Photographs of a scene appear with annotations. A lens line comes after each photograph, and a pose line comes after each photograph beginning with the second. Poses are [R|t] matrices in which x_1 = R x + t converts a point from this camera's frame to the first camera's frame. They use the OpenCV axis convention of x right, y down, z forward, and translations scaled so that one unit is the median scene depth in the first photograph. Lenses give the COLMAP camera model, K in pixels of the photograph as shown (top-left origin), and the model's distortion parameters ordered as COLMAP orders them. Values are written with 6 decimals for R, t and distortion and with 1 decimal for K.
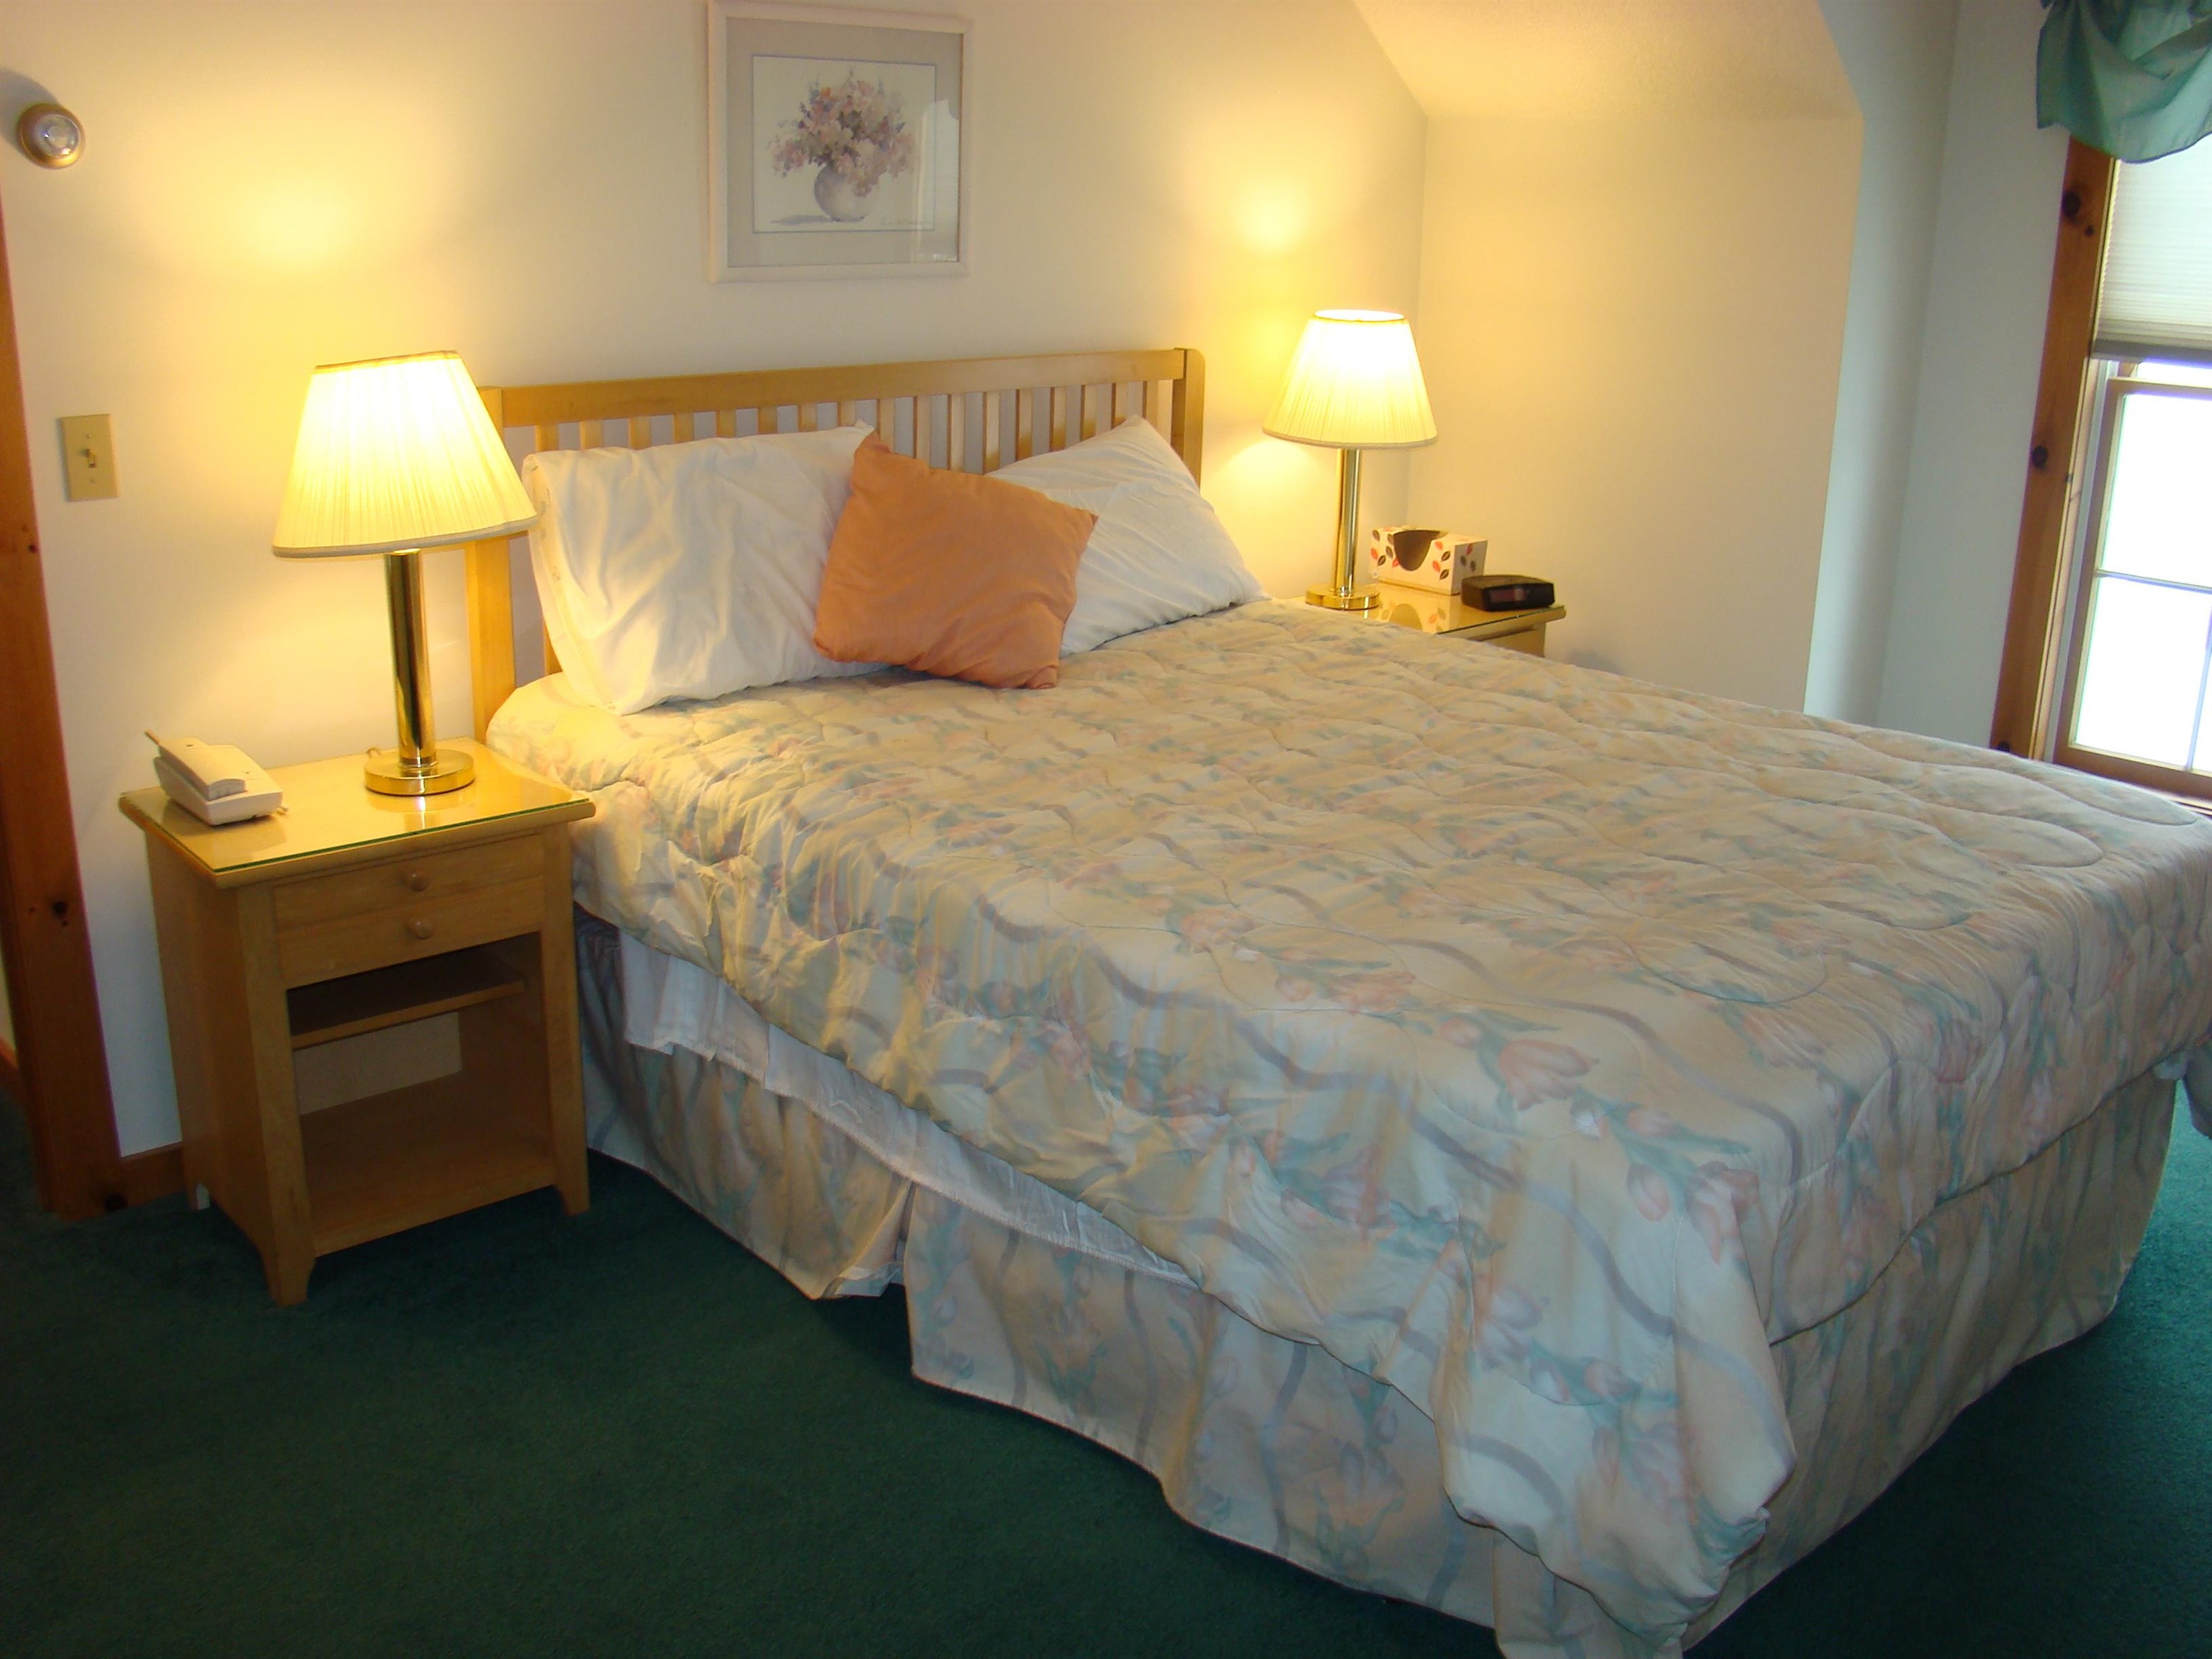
lens RADIAL K [[2065.1, 0, 1106.0], [0, 2065.1, 829.5], [0, 0, 1]] dist [-0.186354, 0.140455]
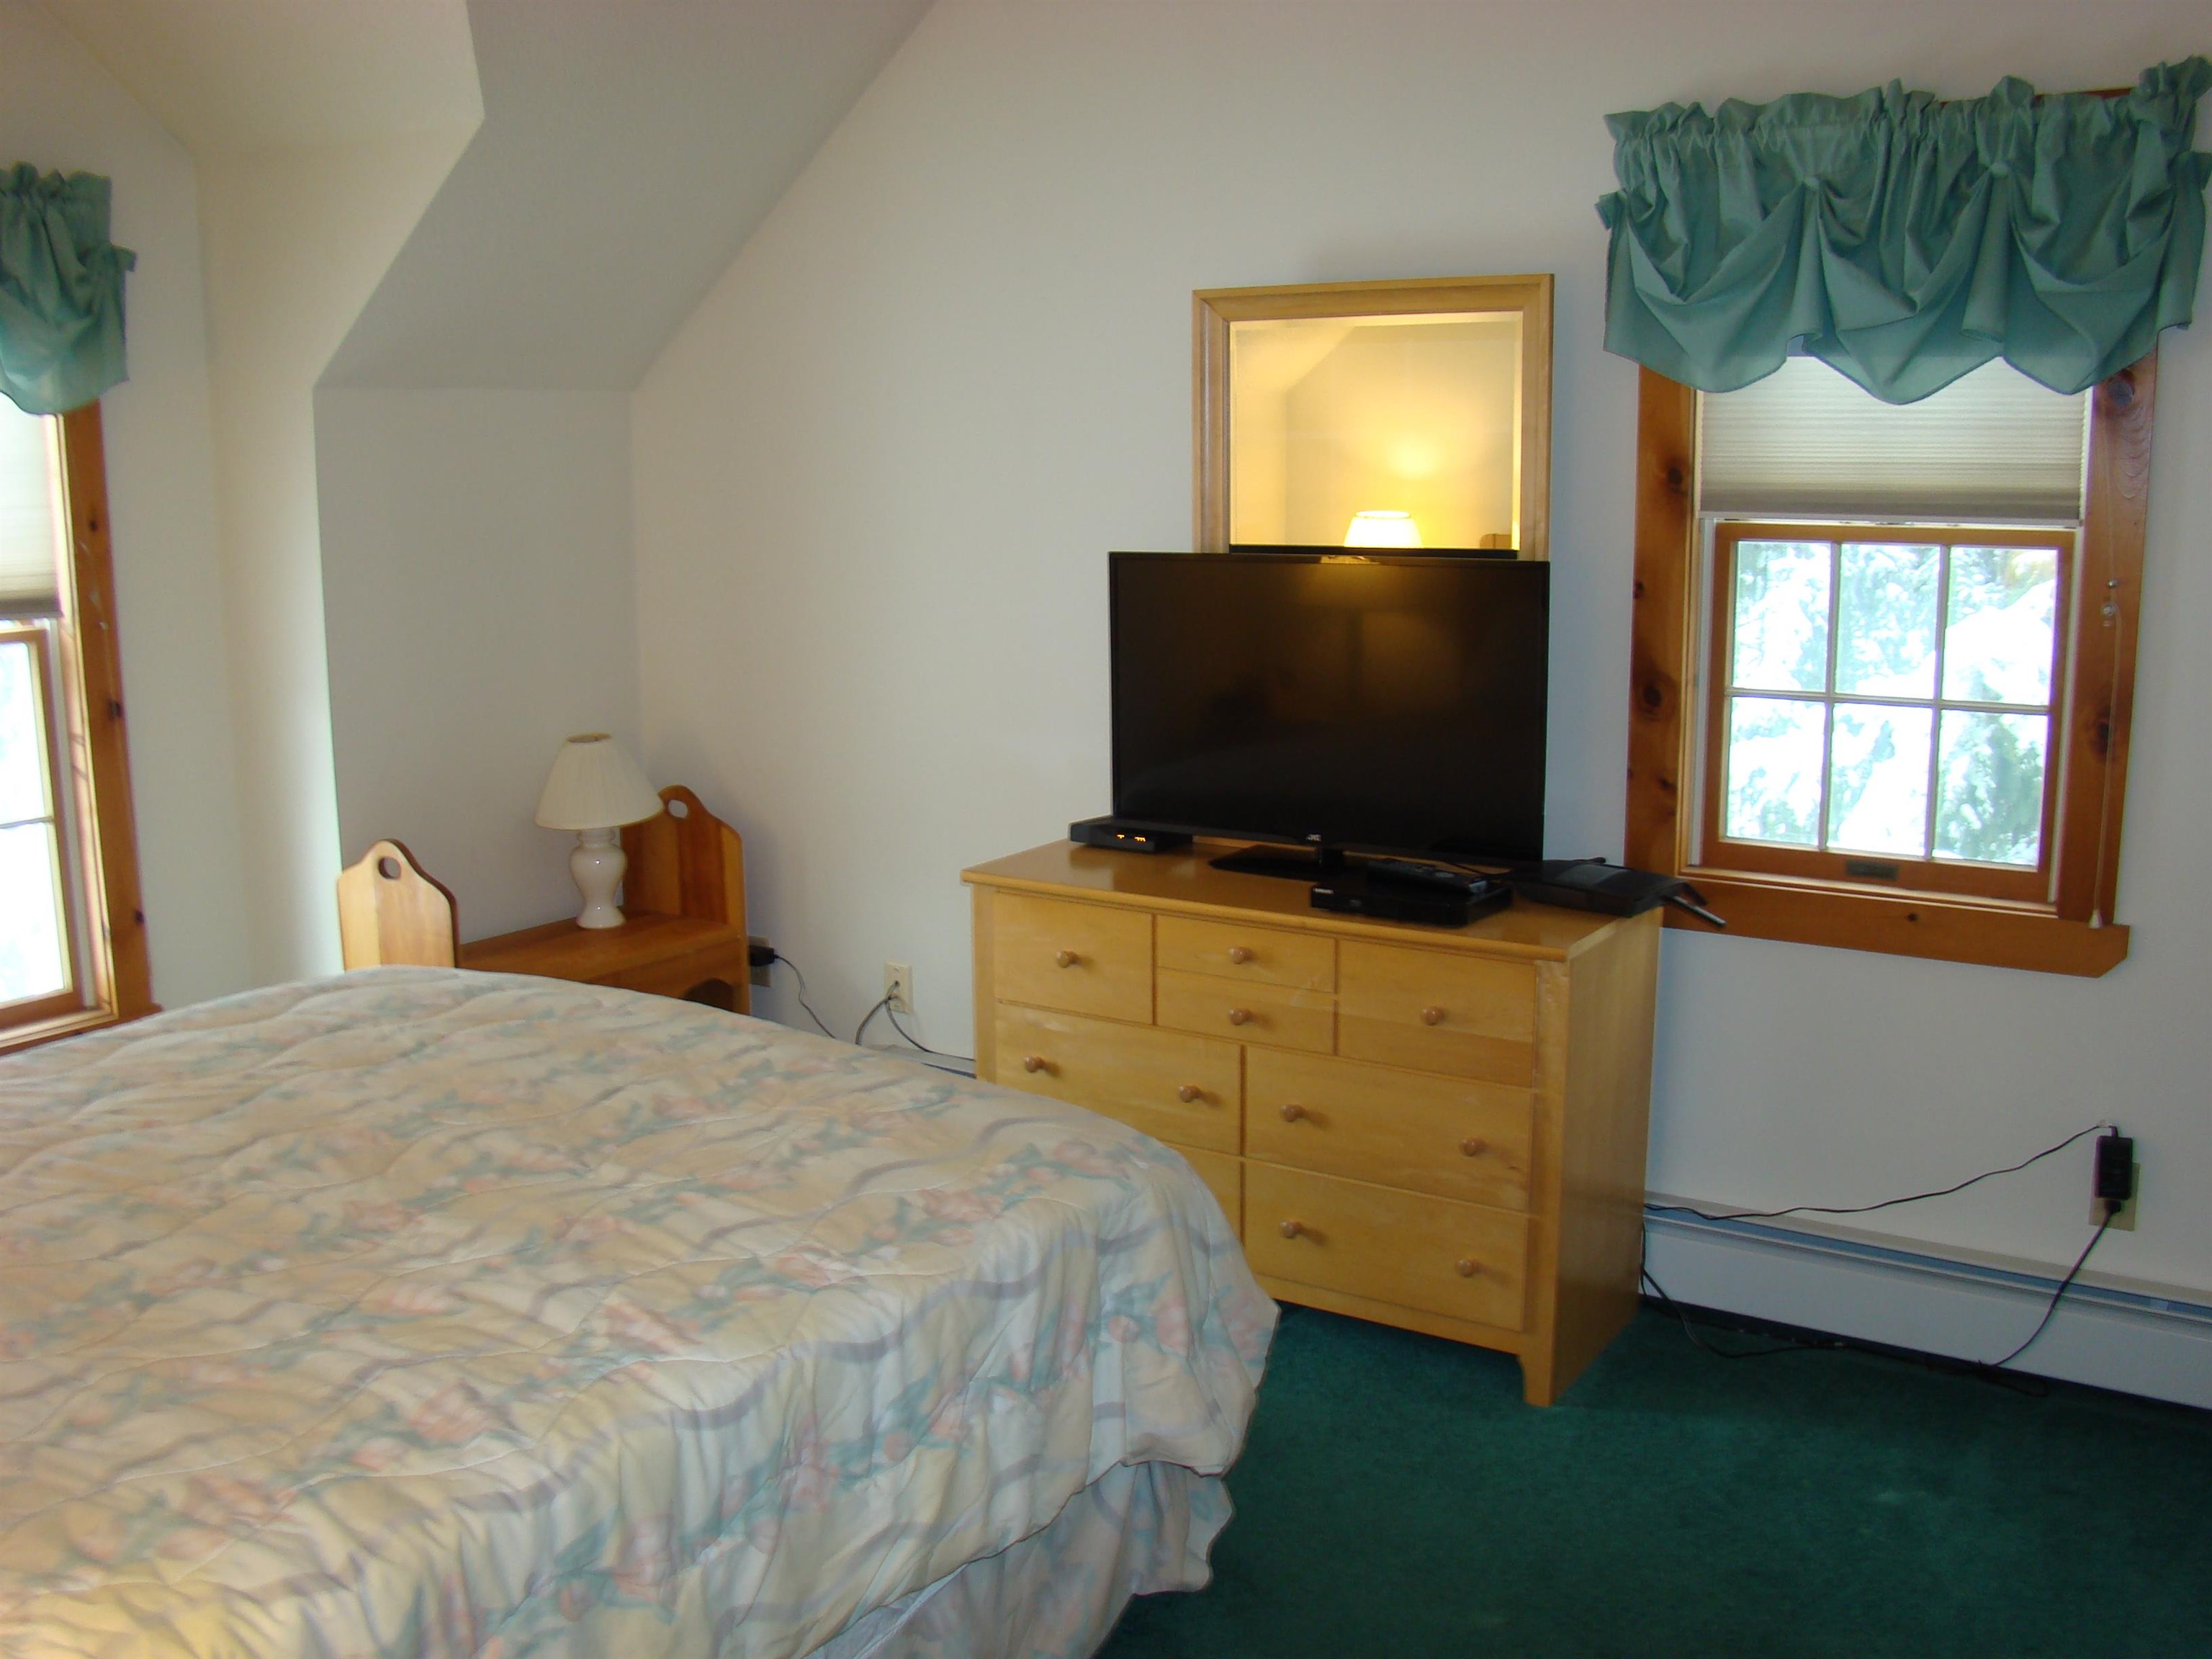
lens RADIAL K [[2065.1, 0, 1106.0], [0, 2065.1, 829.5], [0, 0, 1]] dist [-0.186354, 0.140455]
pose [[-0.182747, -0.205059, 0.961537, -0.774129], [0.304562, 0.918090, 0.253678, -0.310732], [-0.934797, 0.339207, -0.105325, 0.863411]]
